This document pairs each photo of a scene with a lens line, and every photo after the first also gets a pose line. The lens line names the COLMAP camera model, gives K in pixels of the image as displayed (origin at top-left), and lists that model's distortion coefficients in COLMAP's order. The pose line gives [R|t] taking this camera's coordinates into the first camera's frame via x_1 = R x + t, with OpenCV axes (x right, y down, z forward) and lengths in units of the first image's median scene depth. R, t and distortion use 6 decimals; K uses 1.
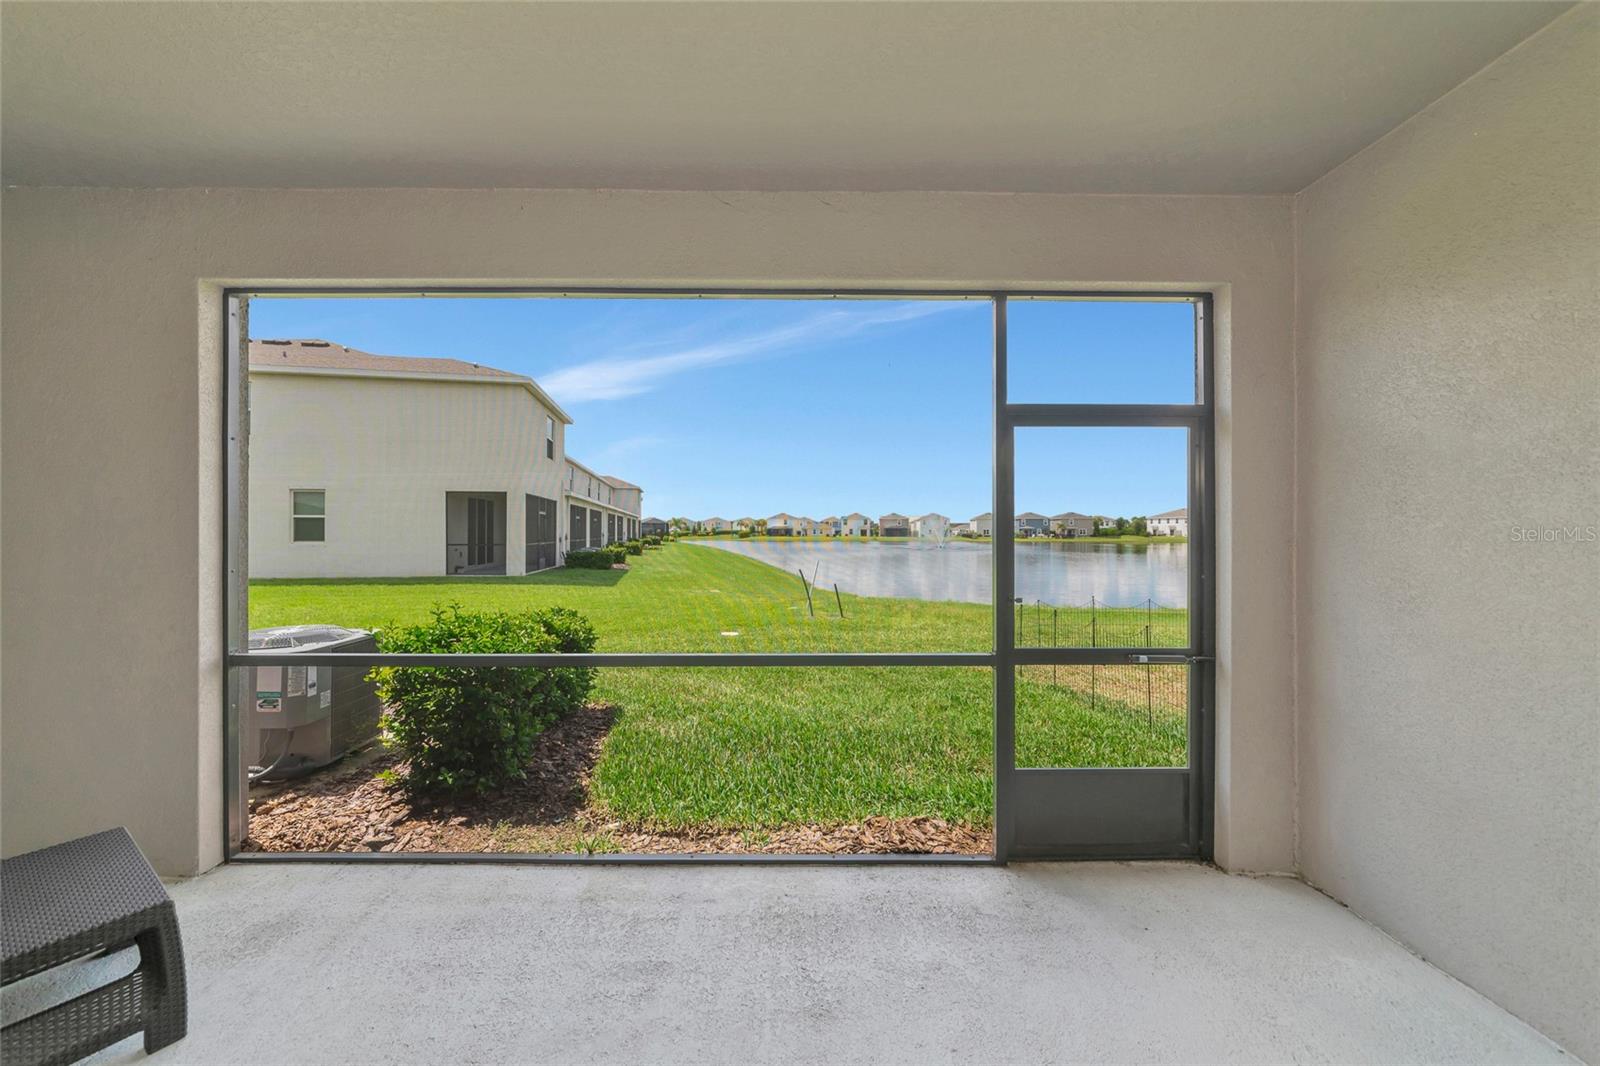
lens RADIAL K [[569.1, 0, 801.3], [0, 569.1, 528.2], [0, 0, 1]] dist [0.001100, 0.000160]
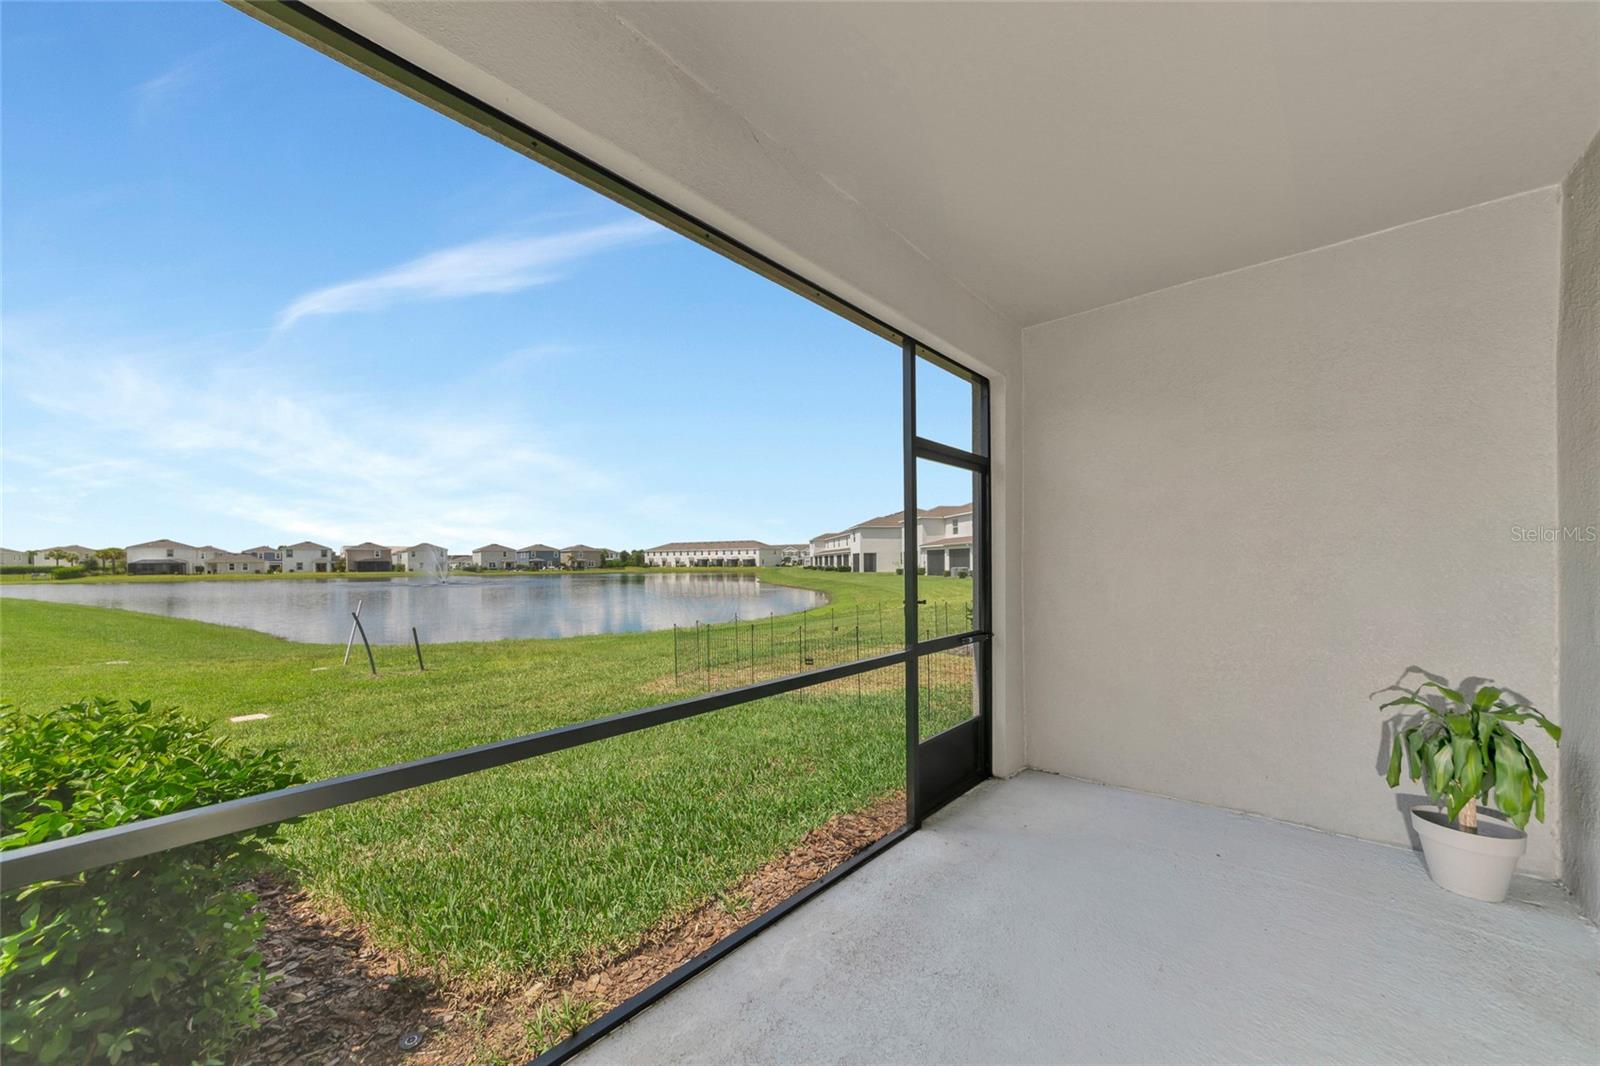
lens RADIAL K [[569.1, 0, 813.9], [0, 569.1, 565.3], [0, 0, 1]] dist [0.001100, 0.000160]
pose [[0.679111, -0.011701, 0.733943, -0.509166], [0.005408, 0.999926, 0.010938, 0.026757], [-0.734016, -0.003459, 0.679124, 0.282648]]
